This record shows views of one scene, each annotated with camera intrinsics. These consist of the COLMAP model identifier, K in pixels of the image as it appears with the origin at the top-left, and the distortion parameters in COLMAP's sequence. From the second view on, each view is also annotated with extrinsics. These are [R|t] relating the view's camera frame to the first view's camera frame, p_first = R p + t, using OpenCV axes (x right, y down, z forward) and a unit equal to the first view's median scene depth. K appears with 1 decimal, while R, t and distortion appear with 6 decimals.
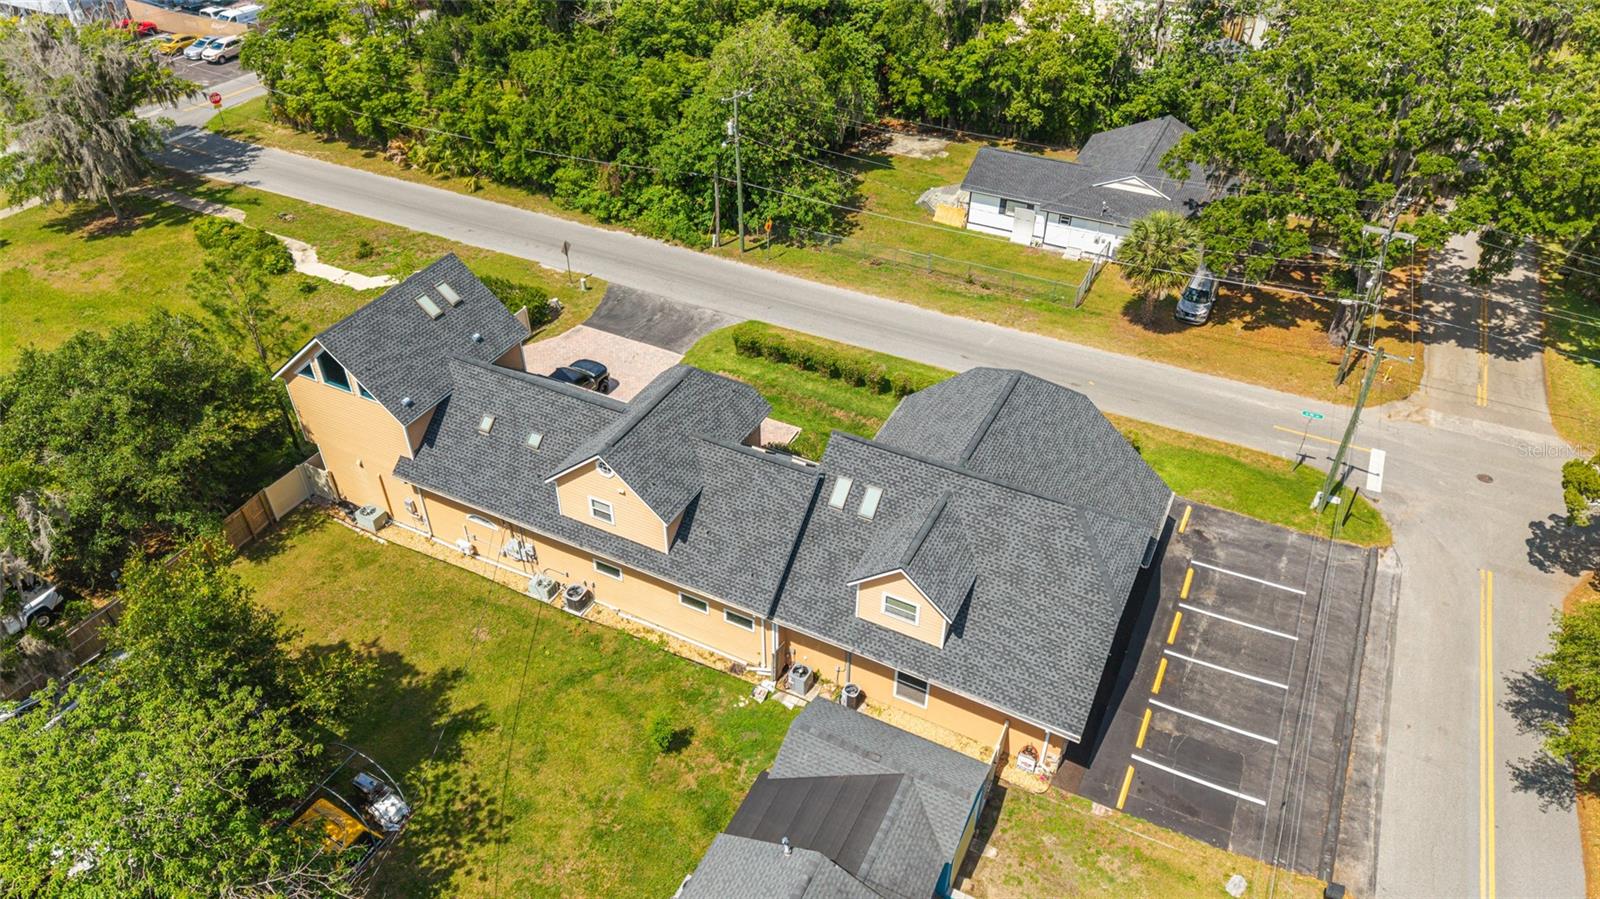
lens RADIAL K [[1067.1, 0, 796.9], [0, 1067.1, 456.1], [0, 0, 1]] dist [0.043889, -0.047166]
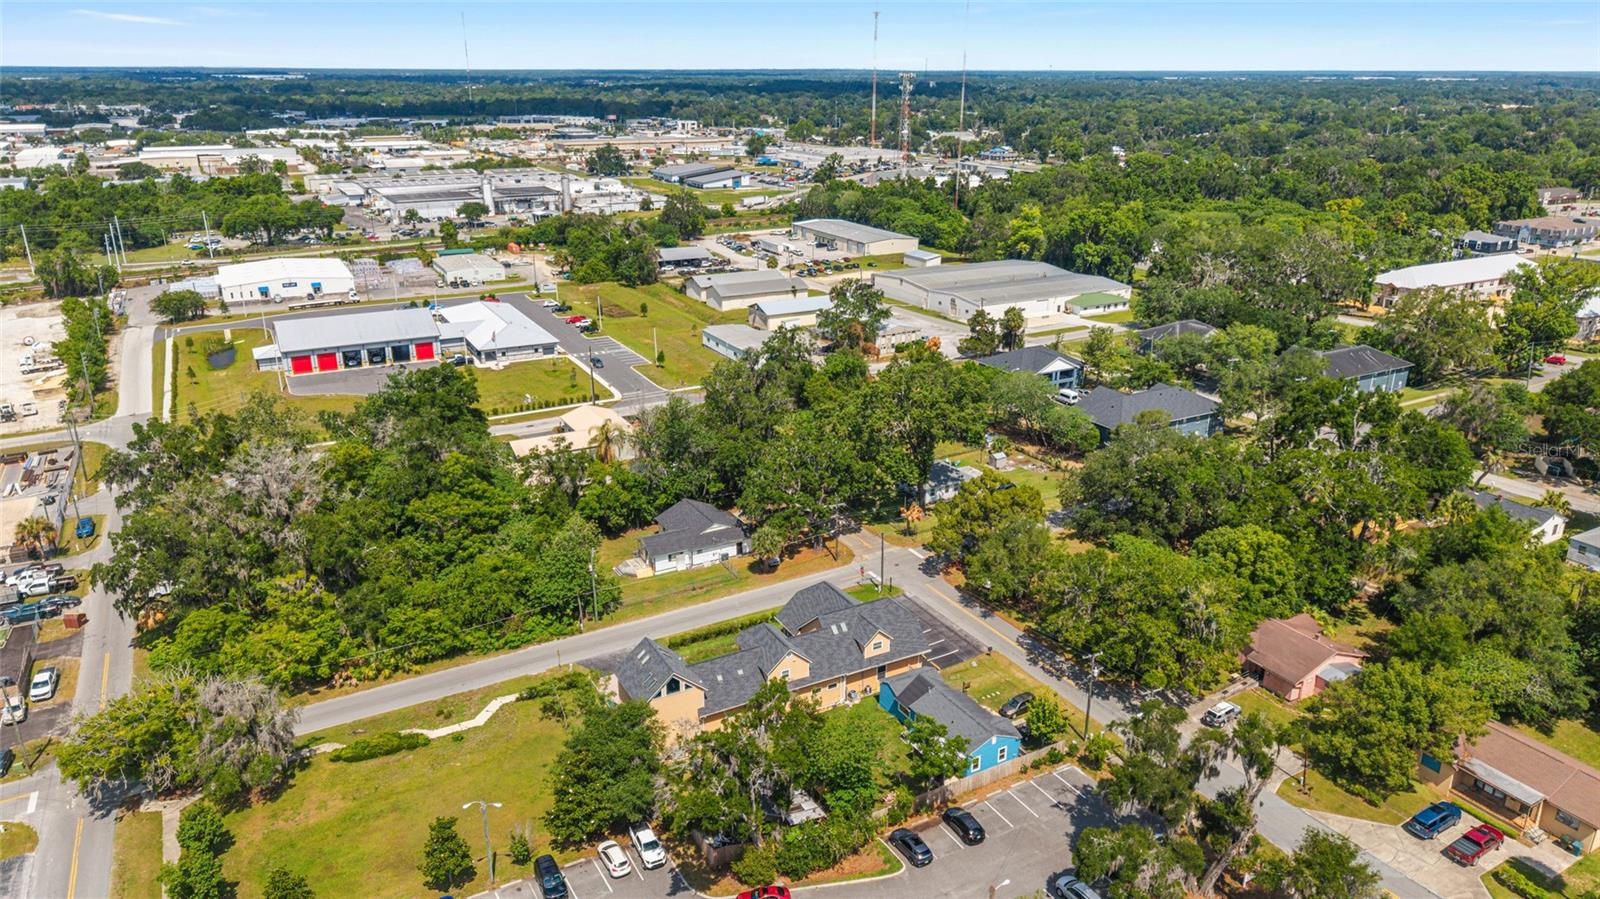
lens RADIAL K [[1057.4, 0, 800.0], [0, 1057.4, 449.5], [0, 0, 1]] dist [0.085651, -0.140380]
pose [[0.564873, -0.281723, 0.775597, -1.389618], [0.514306, 0.855221, -0.063928, -0.165443], [-0.645297, 0.435005, 0.627983, -0.667551]]
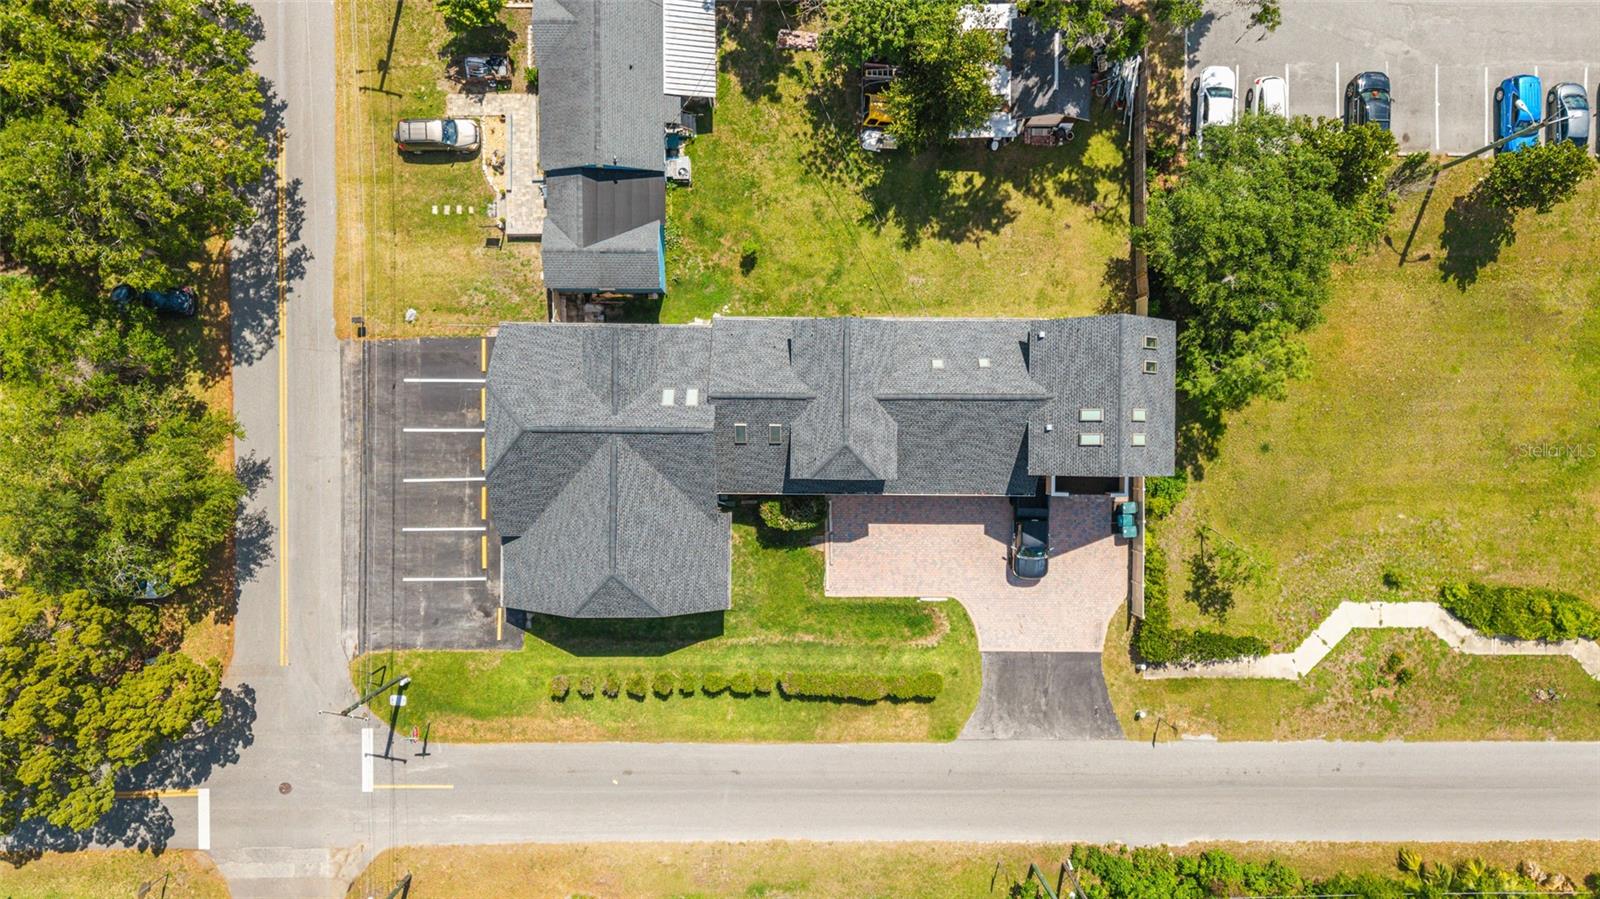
lens RADIAL K [[1067.1, 0, 796.9], [0, 1067.1, 456.1], [0, 0, 1]] dist [0.043889, -0.047166]
pose [[-0.894296, 0.447158, -0.016874, -0.014280], [-0.292810, -0.556259, 0.777714, -0.702385], [0.338374, 0.700447, 0.628392, 0.143679]]
